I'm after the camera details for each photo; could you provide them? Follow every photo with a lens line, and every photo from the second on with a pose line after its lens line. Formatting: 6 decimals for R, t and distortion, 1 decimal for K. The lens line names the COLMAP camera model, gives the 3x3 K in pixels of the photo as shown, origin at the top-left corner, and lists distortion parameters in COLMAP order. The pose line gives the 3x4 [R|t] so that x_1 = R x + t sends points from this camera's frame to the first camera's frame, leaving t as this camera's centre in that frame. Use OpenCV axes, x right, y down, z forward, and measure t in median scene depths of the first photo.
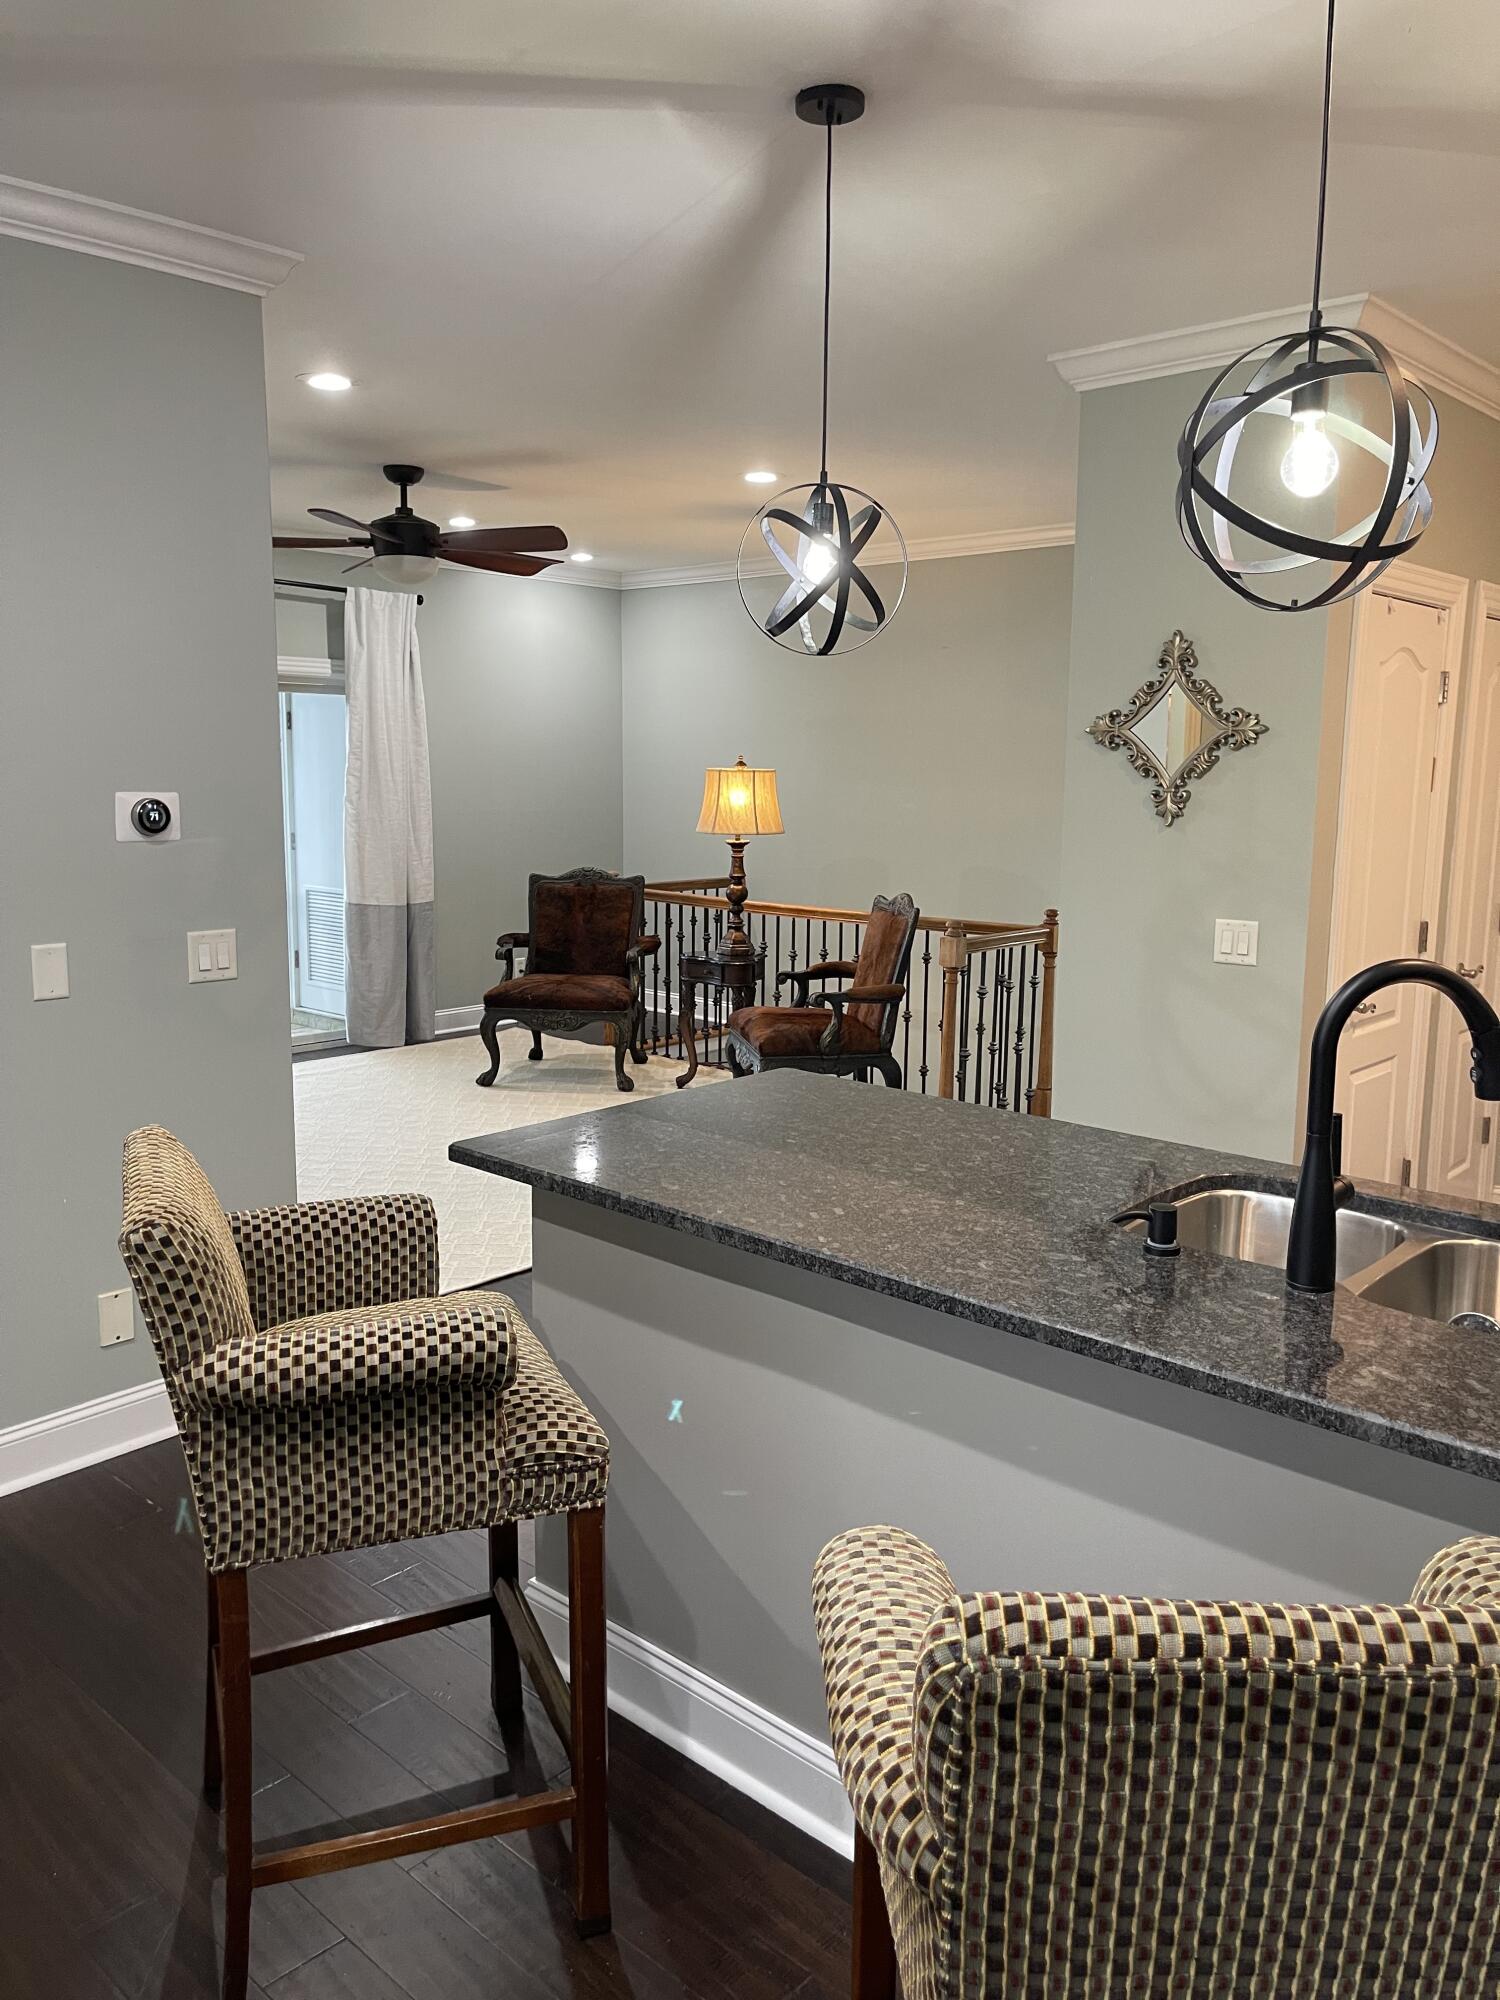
lens RADIAL K [[1518.9, 0, 779.3], [0, 1518.9, 970.1], [0, 0, 1]] dist [0.064953, -0.071498]
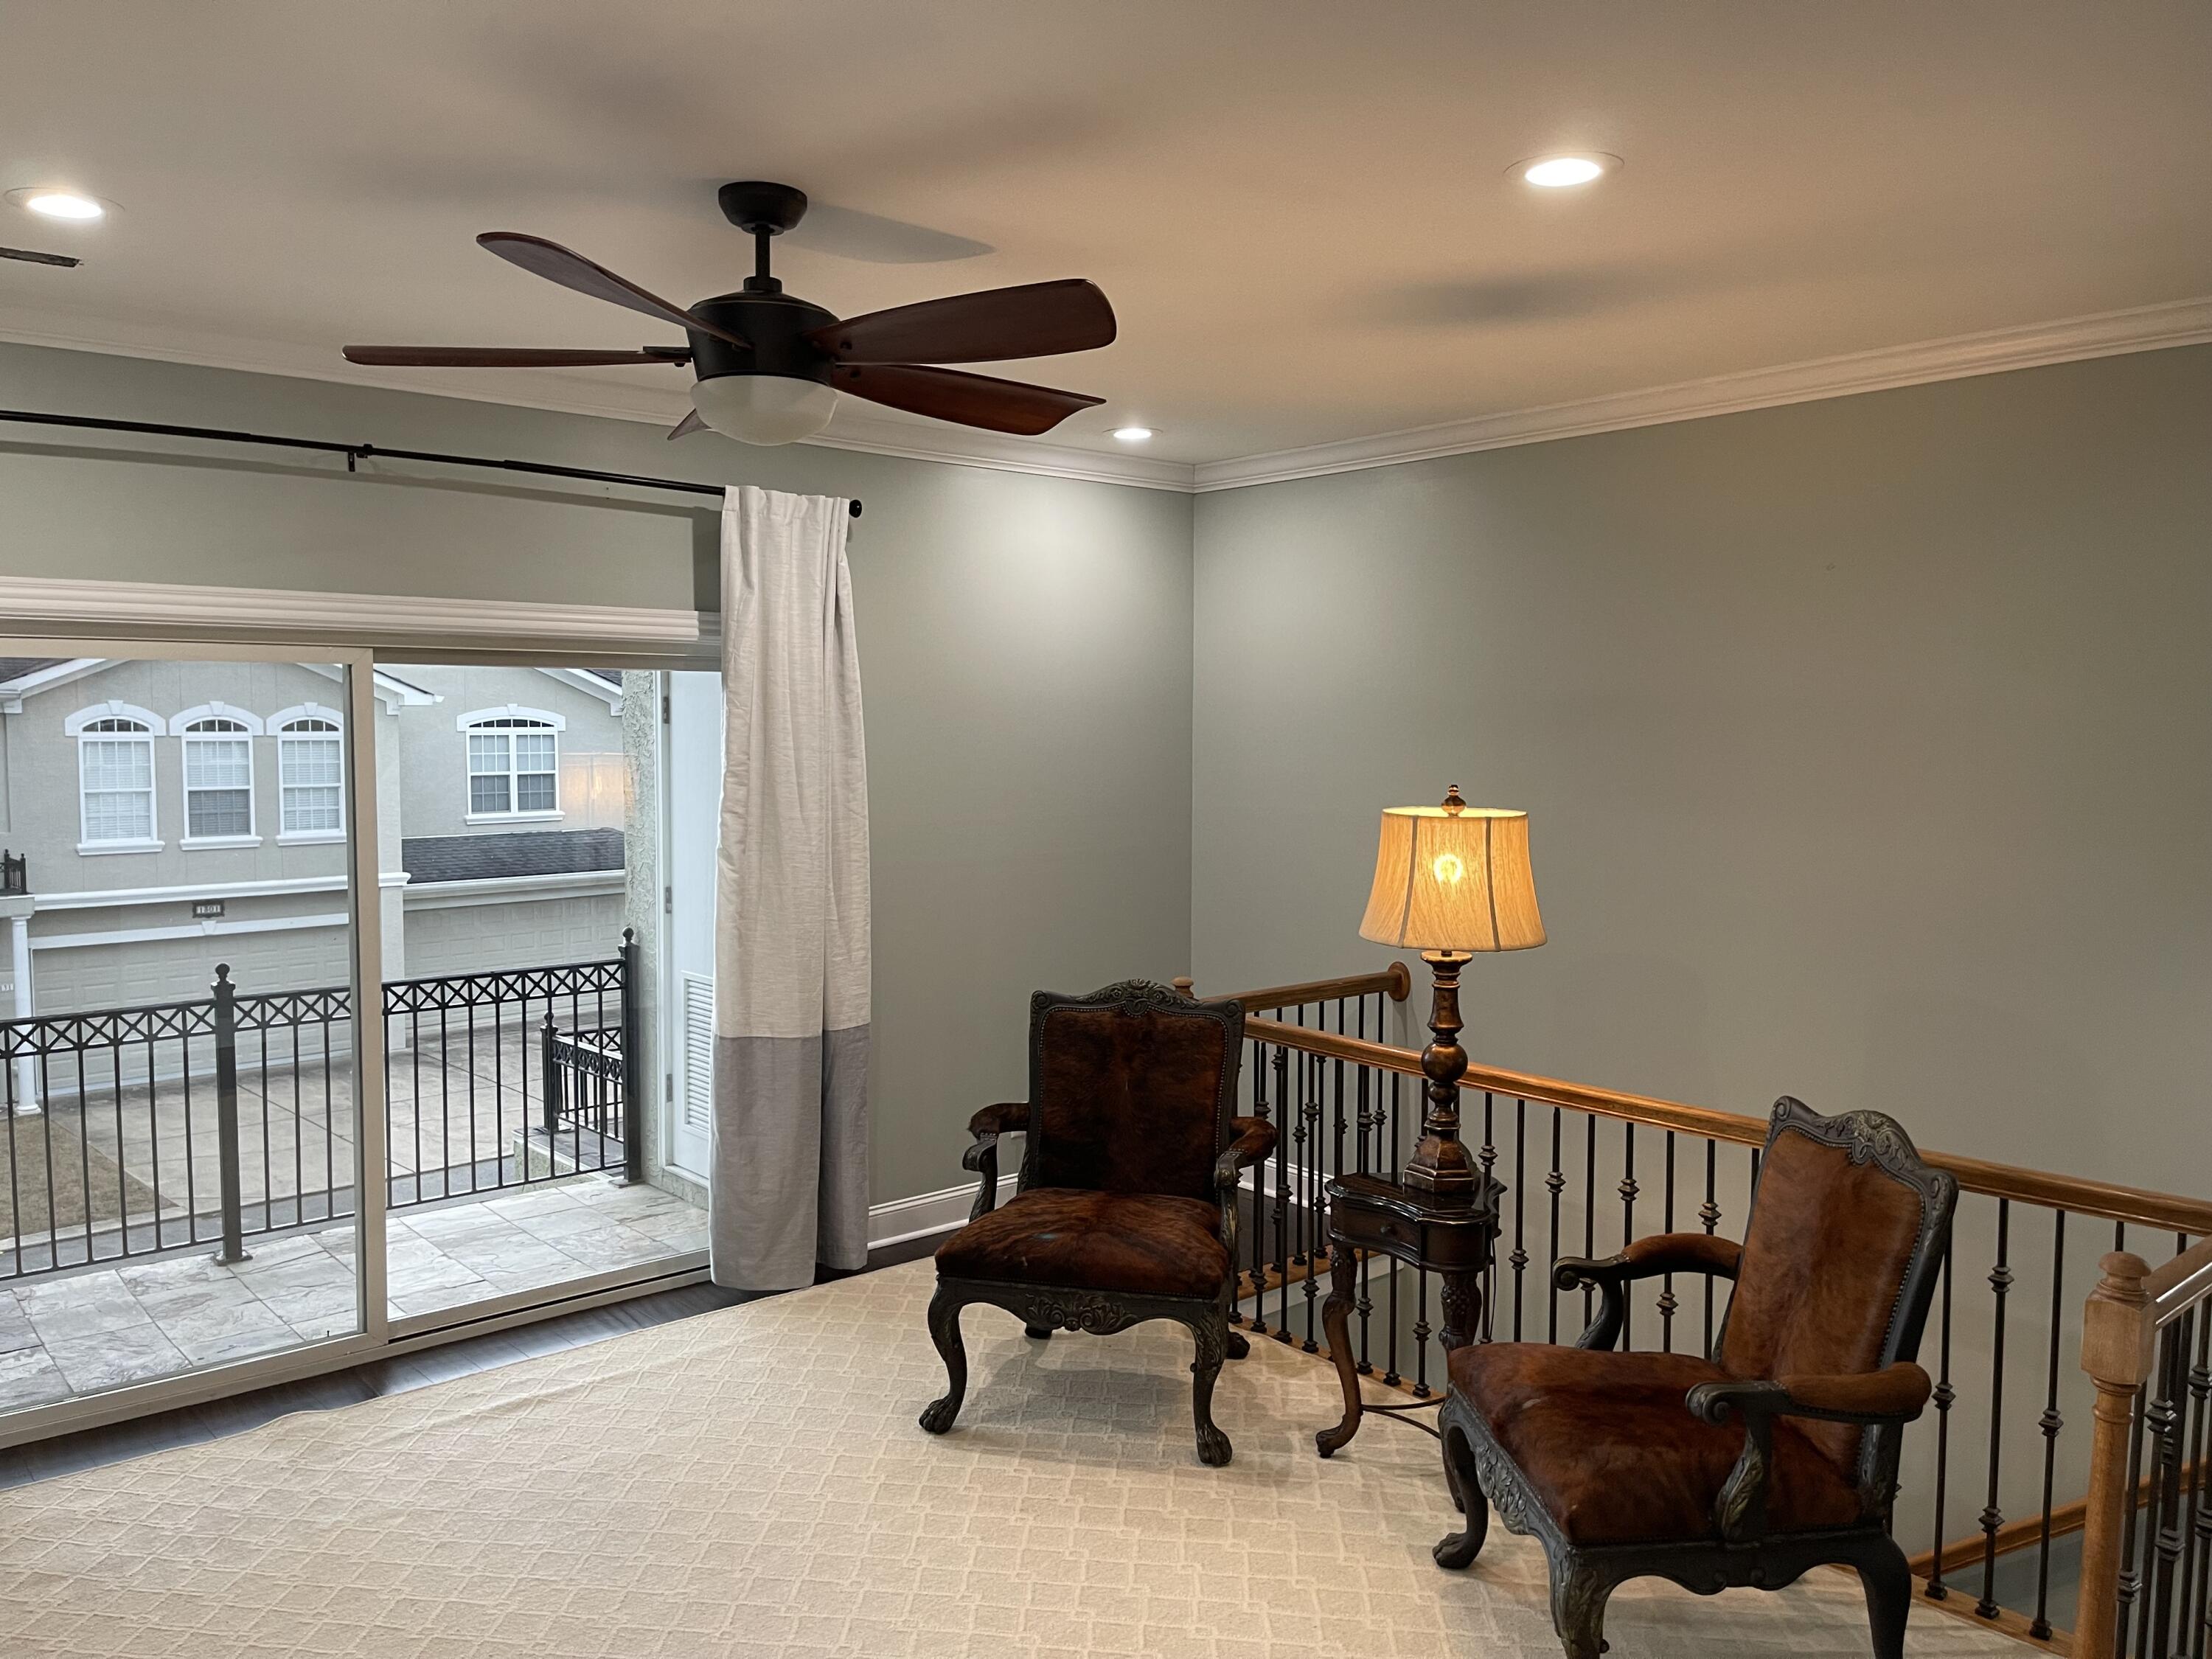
lens RADIAL K [[1679.9, 0, 1091.8], [0, 1679.9, 834.3], [0, 0, 1]] dist [0.064953, -0.071498]
pose [[0.989517, -0.000124, -0.144418, -0.056311], [-0.010493, 0.997295, -0.072753, -0.075989], [0.144036, 0.073506, 0.986839, 0.405537]]
